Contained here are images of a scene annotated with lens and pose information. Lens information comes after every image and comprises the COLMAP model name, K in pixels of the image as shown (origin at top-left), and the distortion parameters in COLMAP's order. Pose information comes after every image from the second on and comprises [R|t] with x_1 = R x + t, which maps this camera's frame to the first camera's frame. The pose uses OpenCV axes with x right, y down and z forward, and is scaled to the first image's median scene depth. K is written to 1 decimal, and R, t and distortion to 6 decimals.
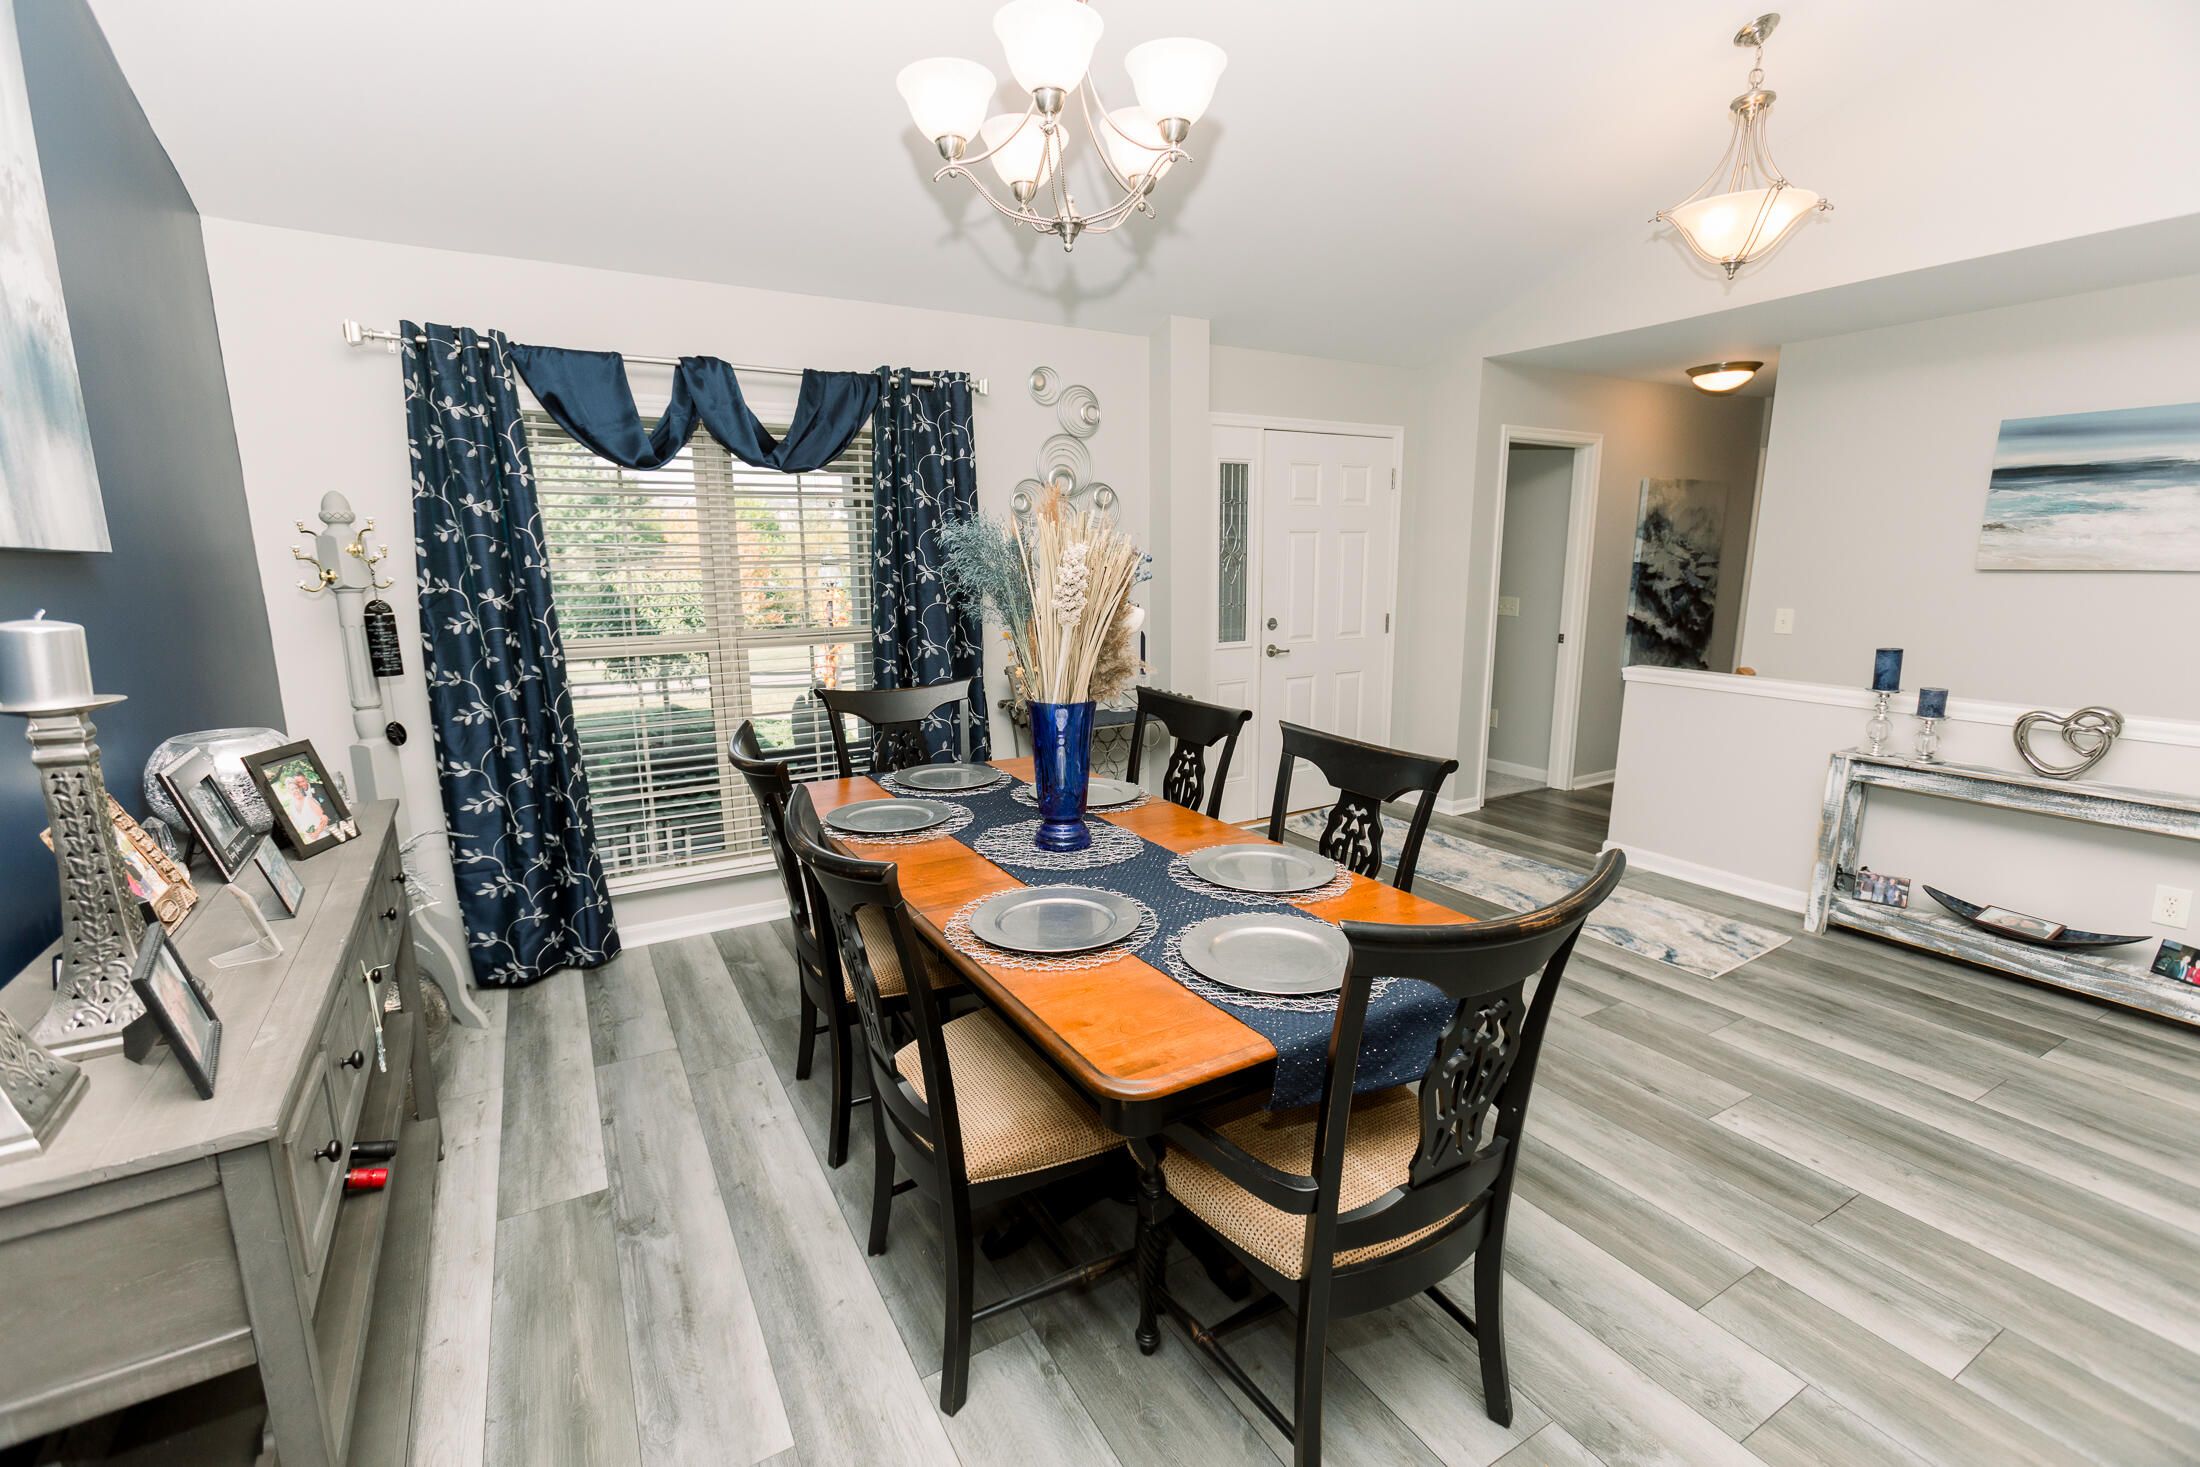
lens RADIAL K [[972.9, 0, 1106.8], [0, 972.9, 730.4], [0, 0, 1]] dist [-0.000596, 0.000223]
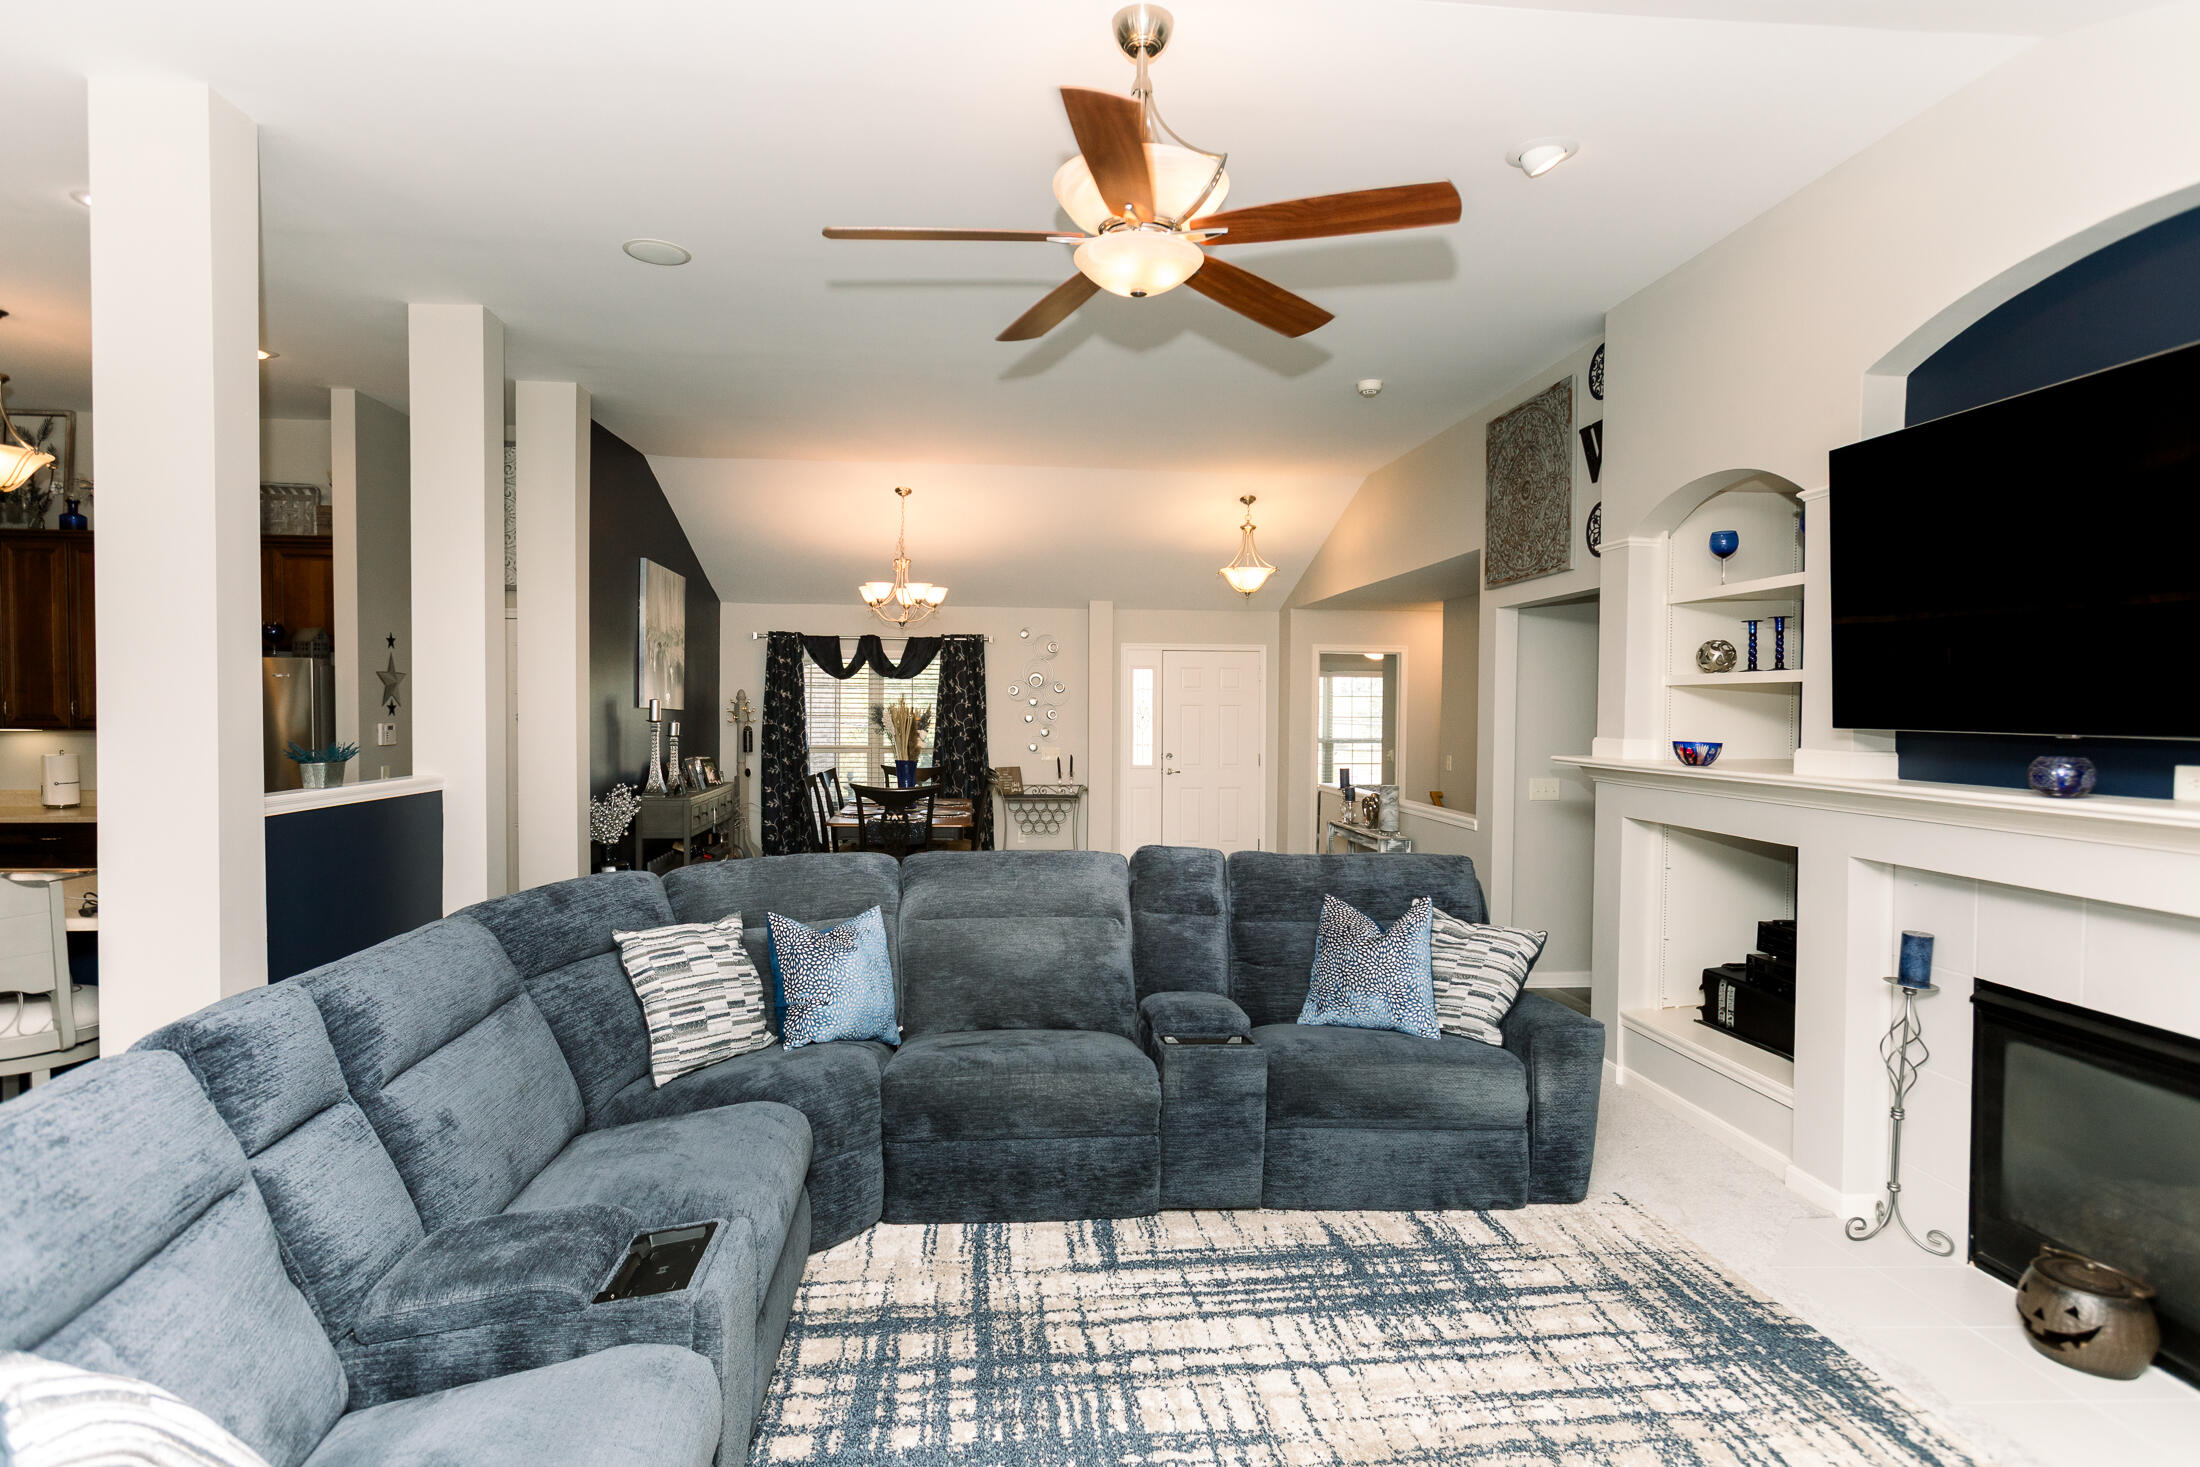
lens RADIAL K [[1226.5, 0, 1092.2], [0, 1226.5, 730.6], [0, 0, 1]] dist [-0.001240, -0.000043]
pose [[0.895389, 0.027728, -0.444420, 1.605084], [-0.097620, 0.986003, -0.135162, 0.244979], [0.434452, 0.164407, 0.885563, -1.604054]]
